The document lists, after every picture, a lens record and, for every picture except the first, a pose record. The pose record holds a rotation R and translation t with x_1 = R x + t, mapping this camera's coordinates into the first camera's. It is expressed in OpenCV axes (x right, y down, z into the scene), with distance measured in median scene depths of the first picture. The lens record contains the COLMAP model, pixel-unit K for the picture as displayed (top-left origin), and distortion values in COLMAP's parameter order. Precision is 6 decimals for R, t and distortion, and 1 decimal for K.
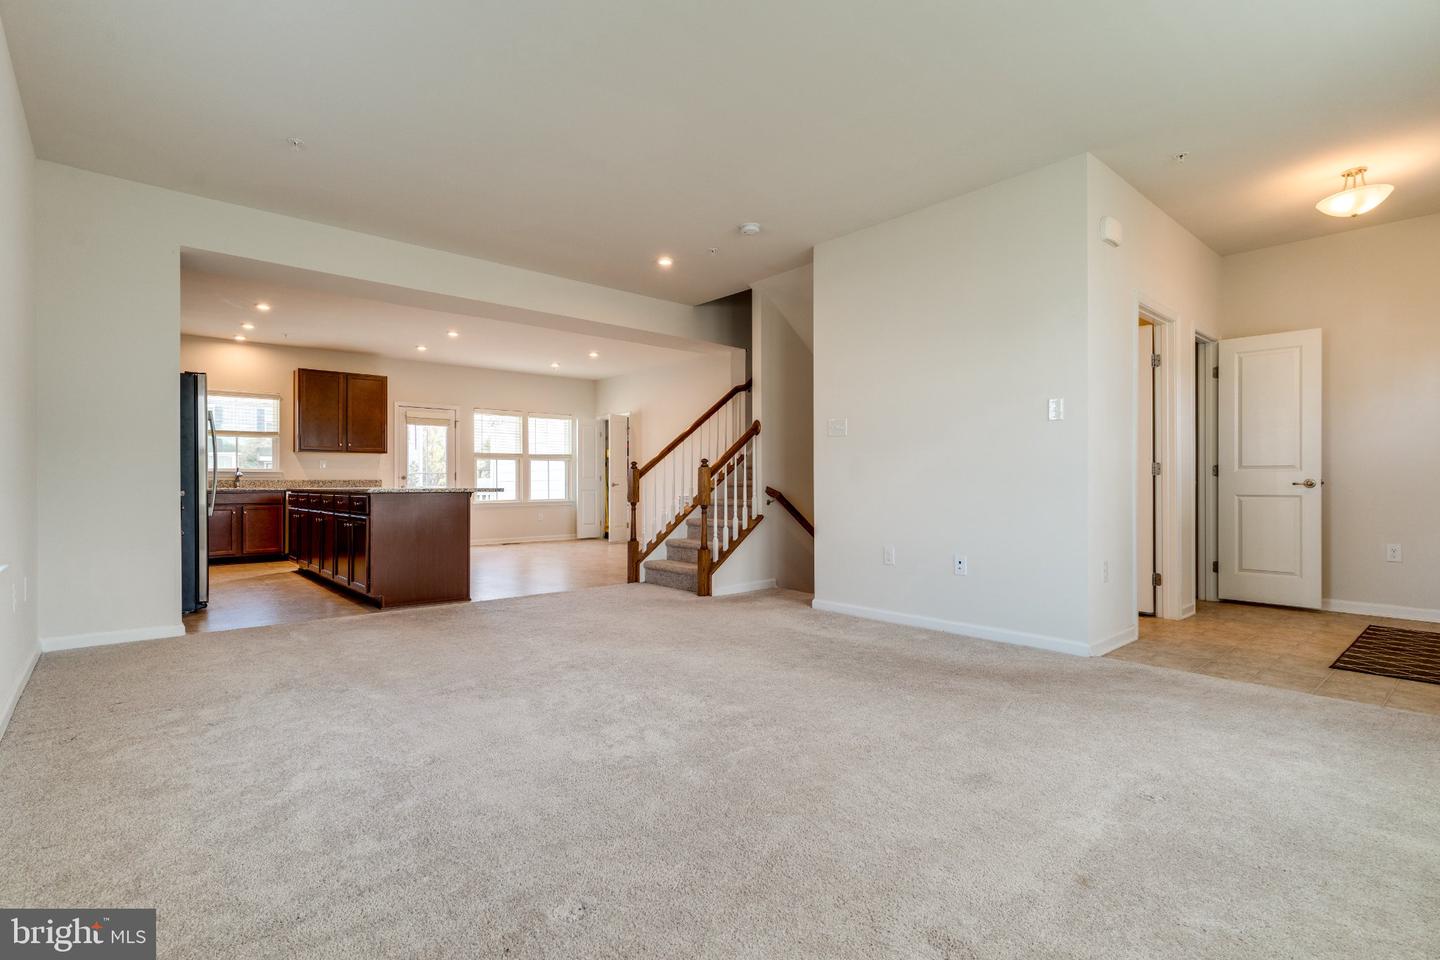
lens RADIAL K [[689.0, 0, 722.1], [0, 689.0, 485.9], [0, 0, 1]] dist [0.007360, -0.001991]
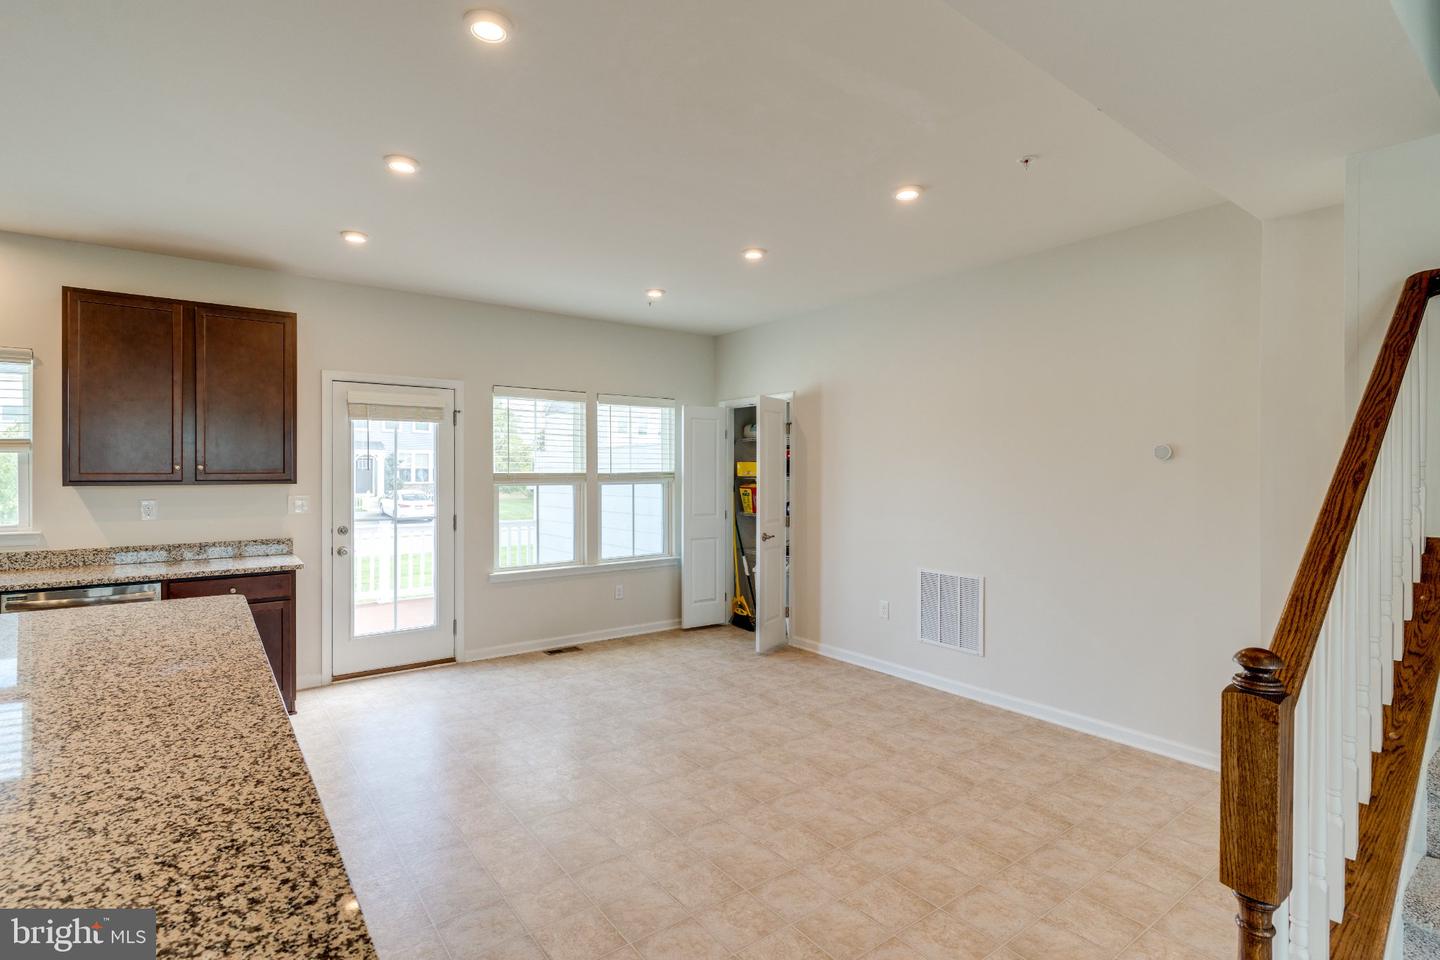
lens RADIAL K [[689.0, 0, 723.9], [0, 689.0, 473.1], [0, 0, 1]] dist [0.007360, -0.001991]
pose [[0.997229, 0.002960, -0.074330, -0.184206], [-0.003047, 0.999995, -0.001051, -0.058472], [0.074326, 0.001275, 0.997233, 0.611588]]
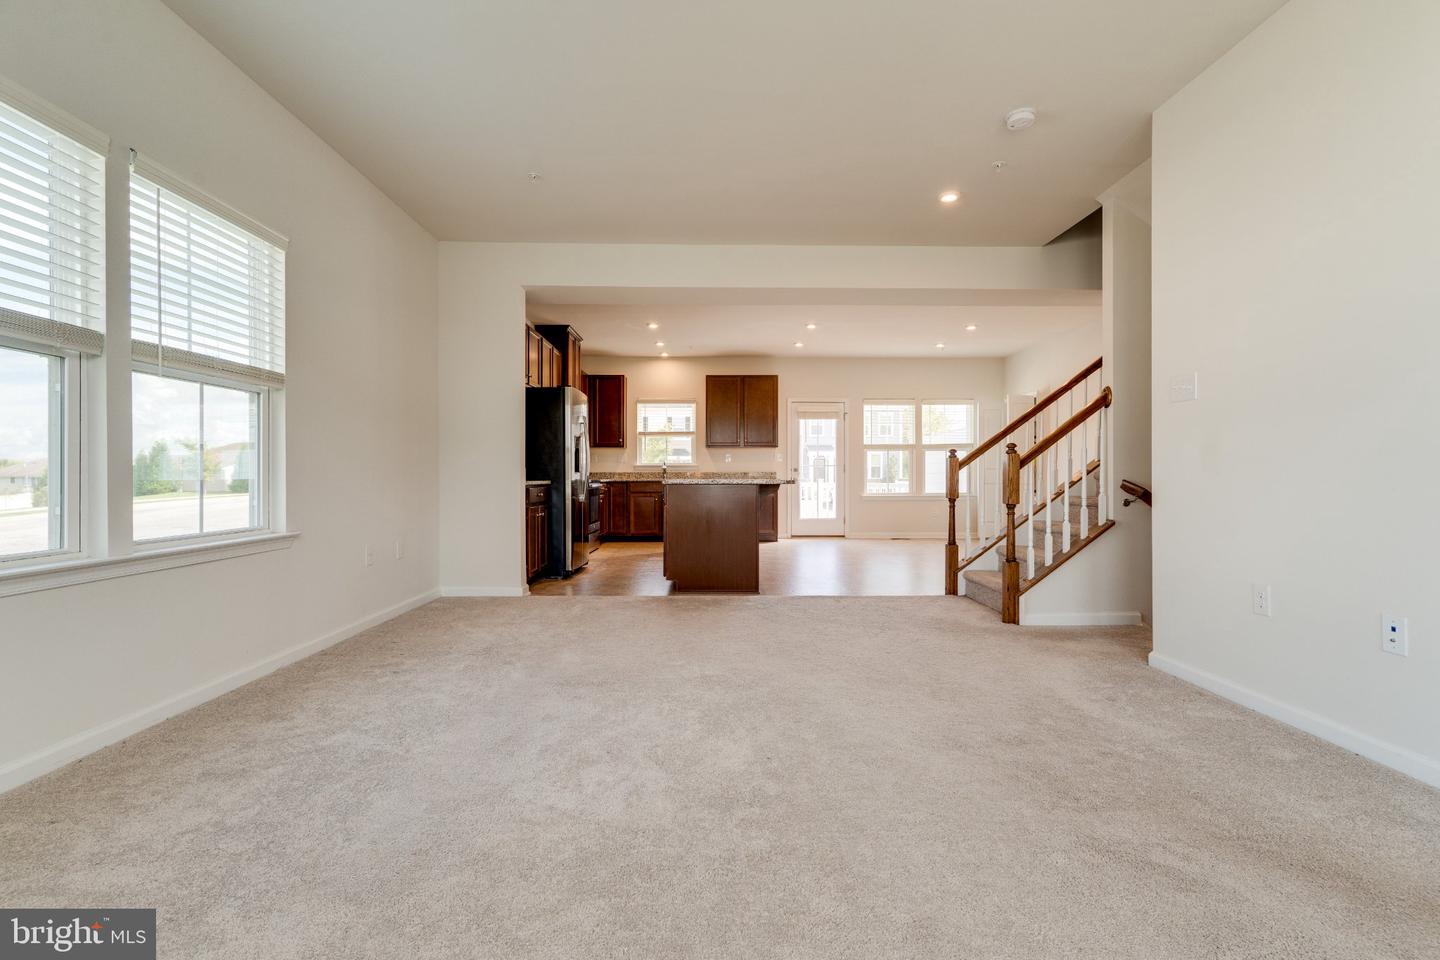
lens RADIAL K [[689.0, 0, 711.3], [0, 689.0, 479.2], [0, 0, 1]] dist [0.007360, -0.001991]
pose [[0.757219, 0.004560, -0.653145, 0.144274], [-0.003554, 0.999990, 0.002861, -0.000275], [0.653152, 0.000155, 0.757227, 0.134021]]
